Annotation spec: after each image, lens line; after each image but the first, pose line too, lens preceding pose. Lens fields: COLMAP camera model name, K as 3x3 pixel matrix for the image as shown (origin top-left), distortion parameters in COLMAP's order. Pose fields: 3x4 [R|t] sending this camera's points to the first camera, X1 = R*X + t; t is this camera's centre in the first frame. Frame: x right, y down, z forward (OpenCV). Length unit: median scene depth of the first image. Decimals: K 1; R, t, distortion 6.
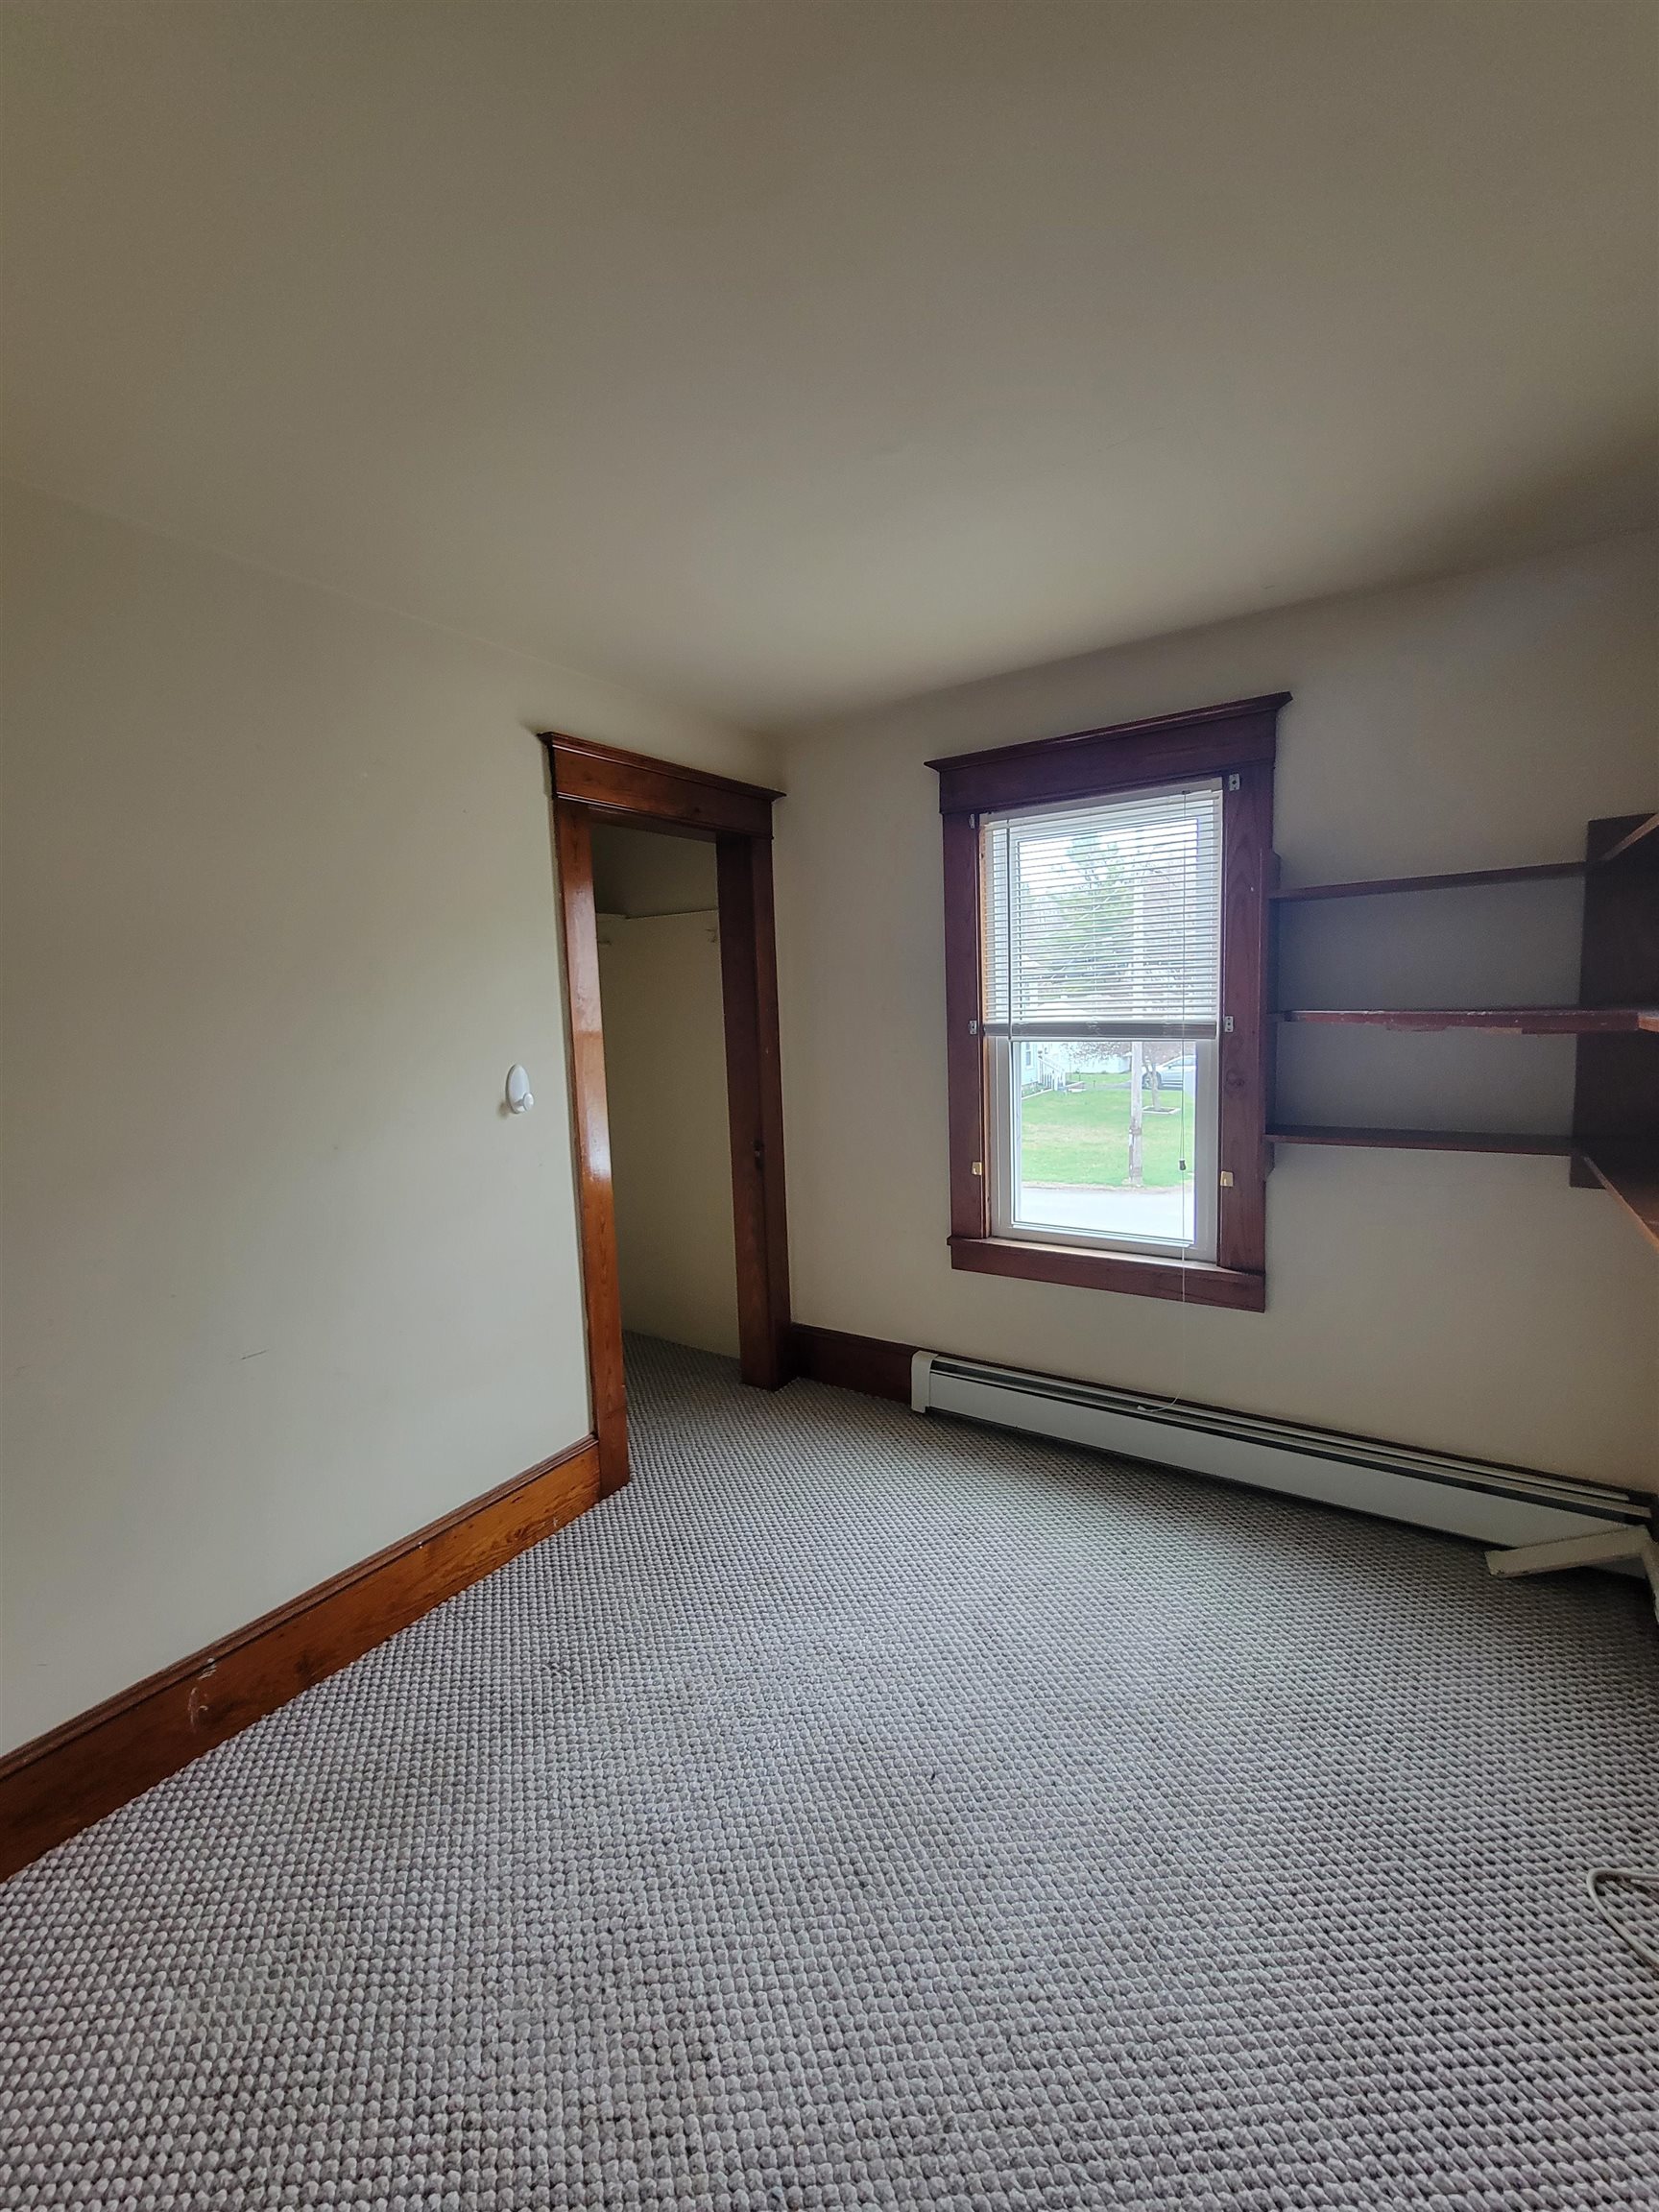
lens RADIAL K [[964.0, 0, 841.0], [0, 964.0, 1103.1], [0, 0, 1]] dist [-0.001292, 0.009051]
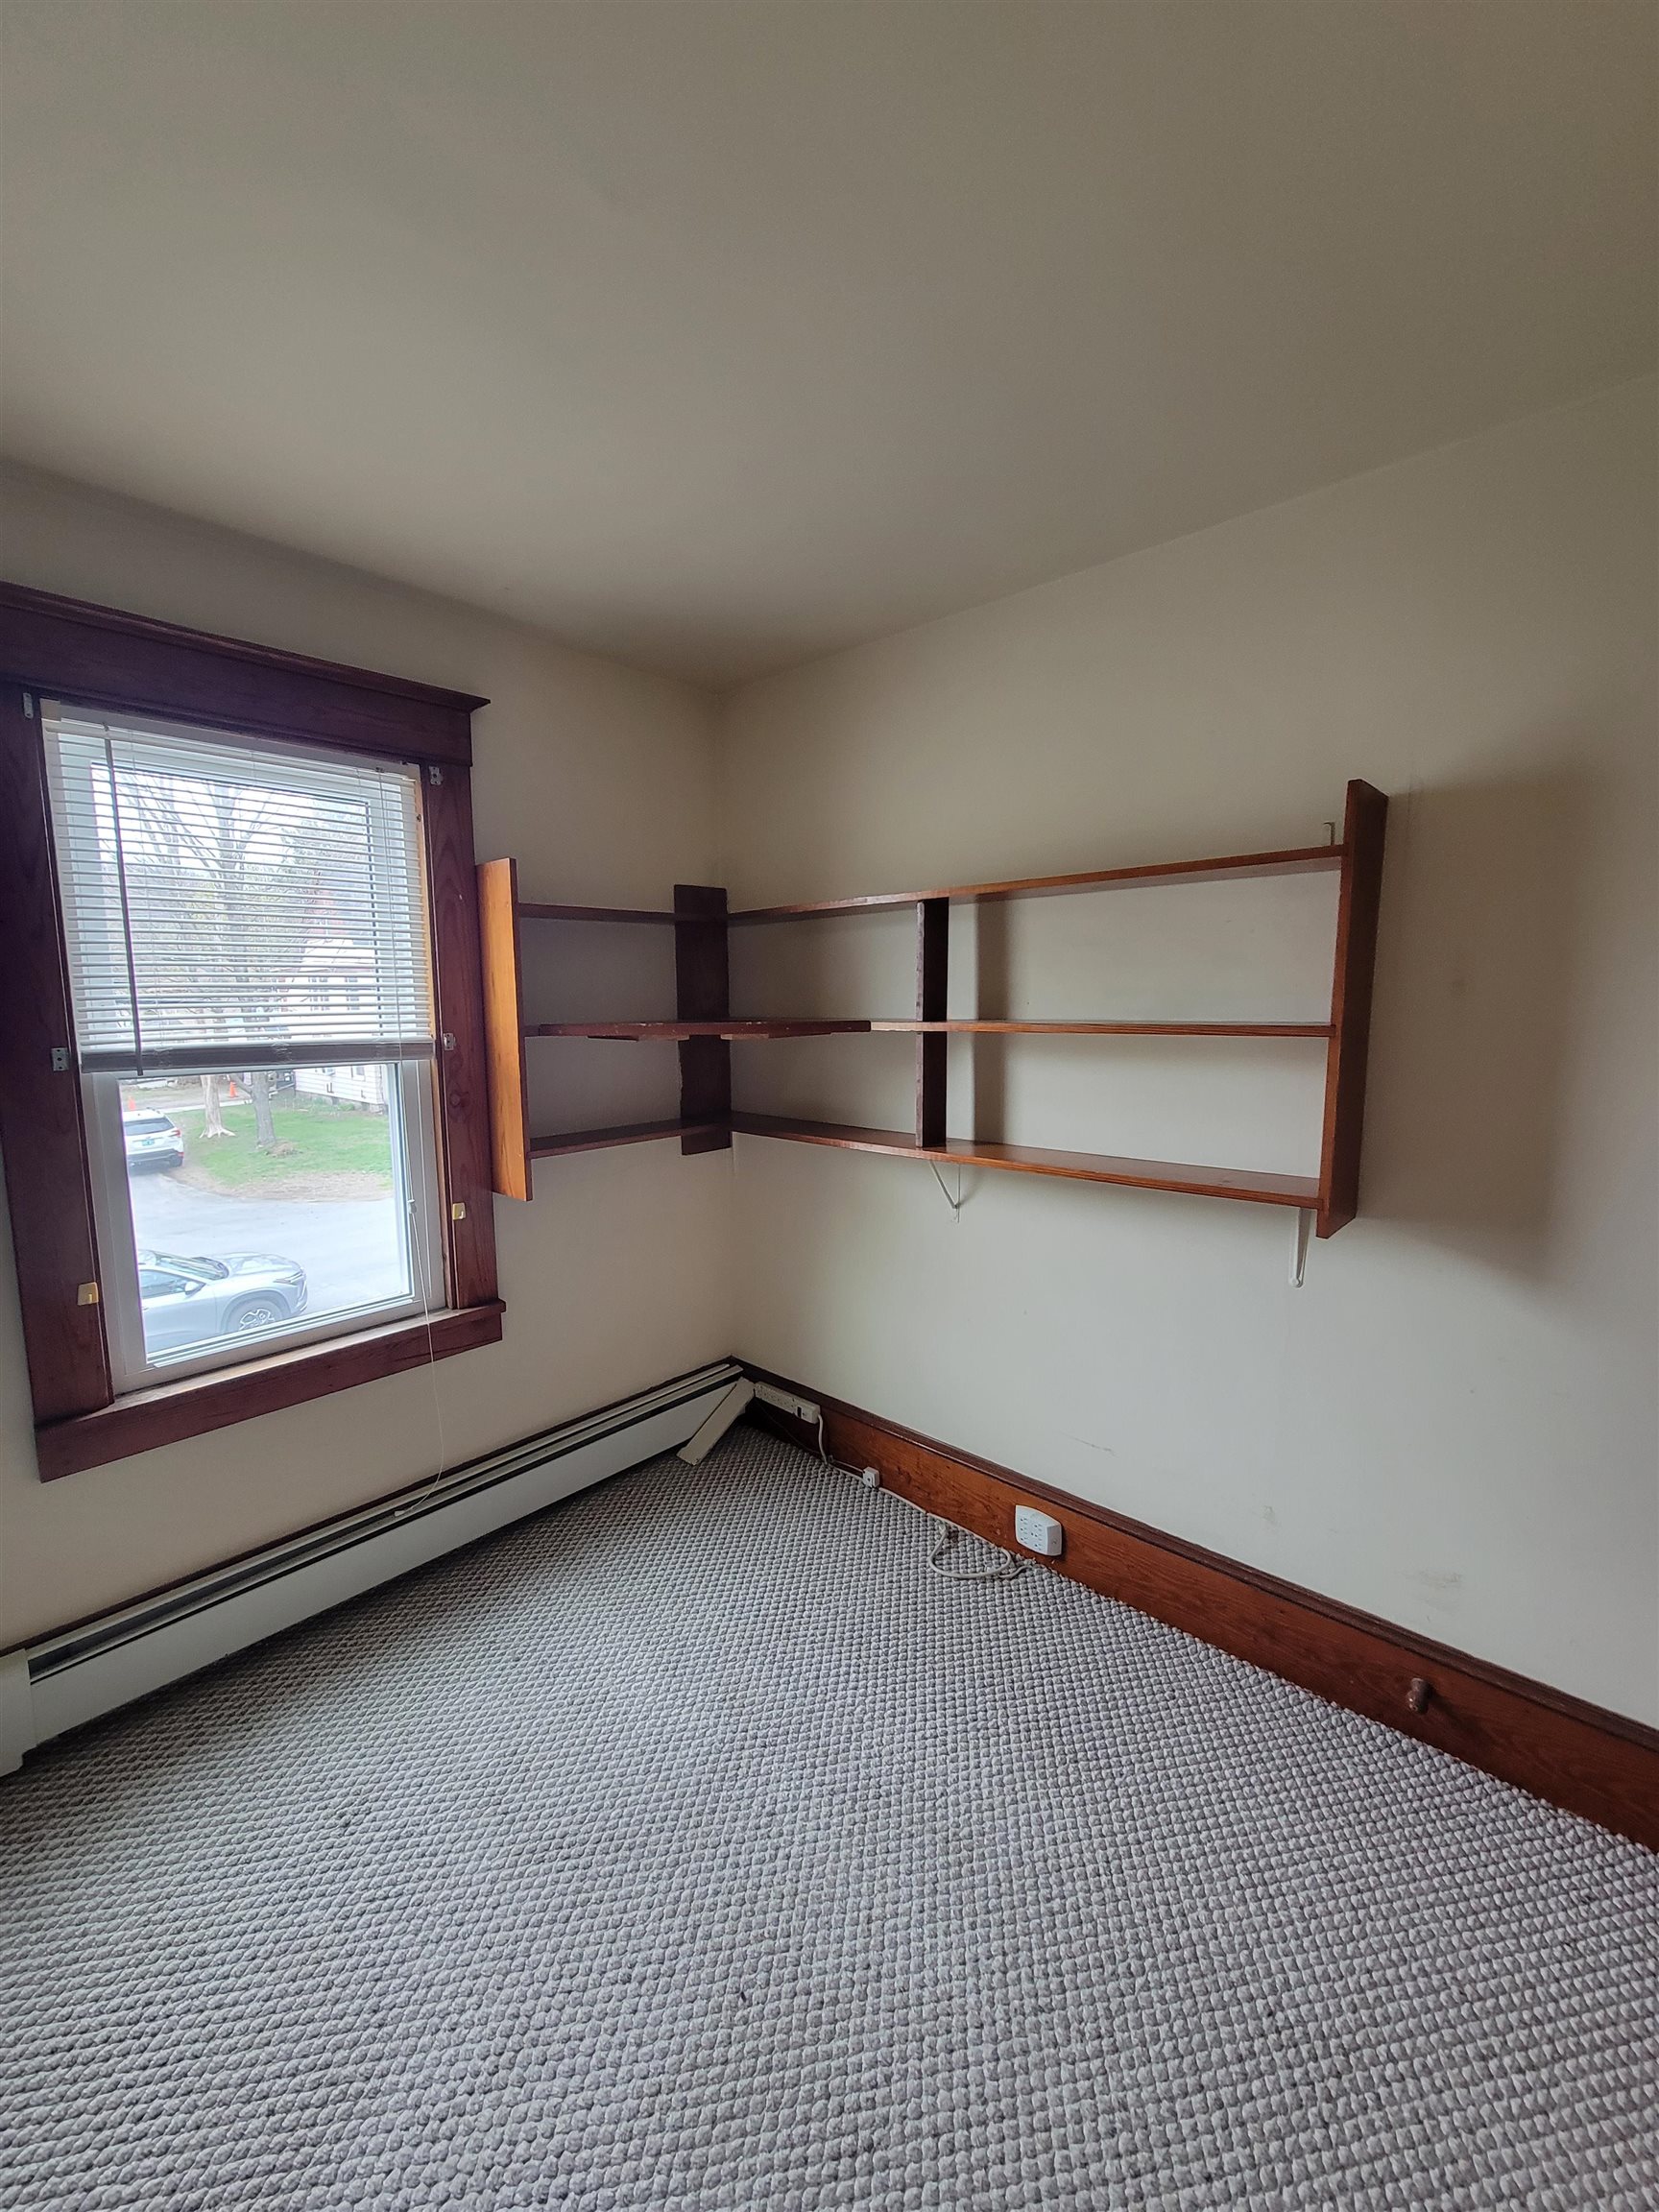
lens RADIAL K [[913.9, 0, 816.9], [0, 913.9, 1100.3], [0, 0, 1]] dist [0.002891, 0.000203]
pose [[0.149646, -0.077815, 0.985673, -0.404881], [0.114957, 0.991507, 0.060822, -0.039976], [-0.982034, 0.104209, 0.157321, 0.535369]]
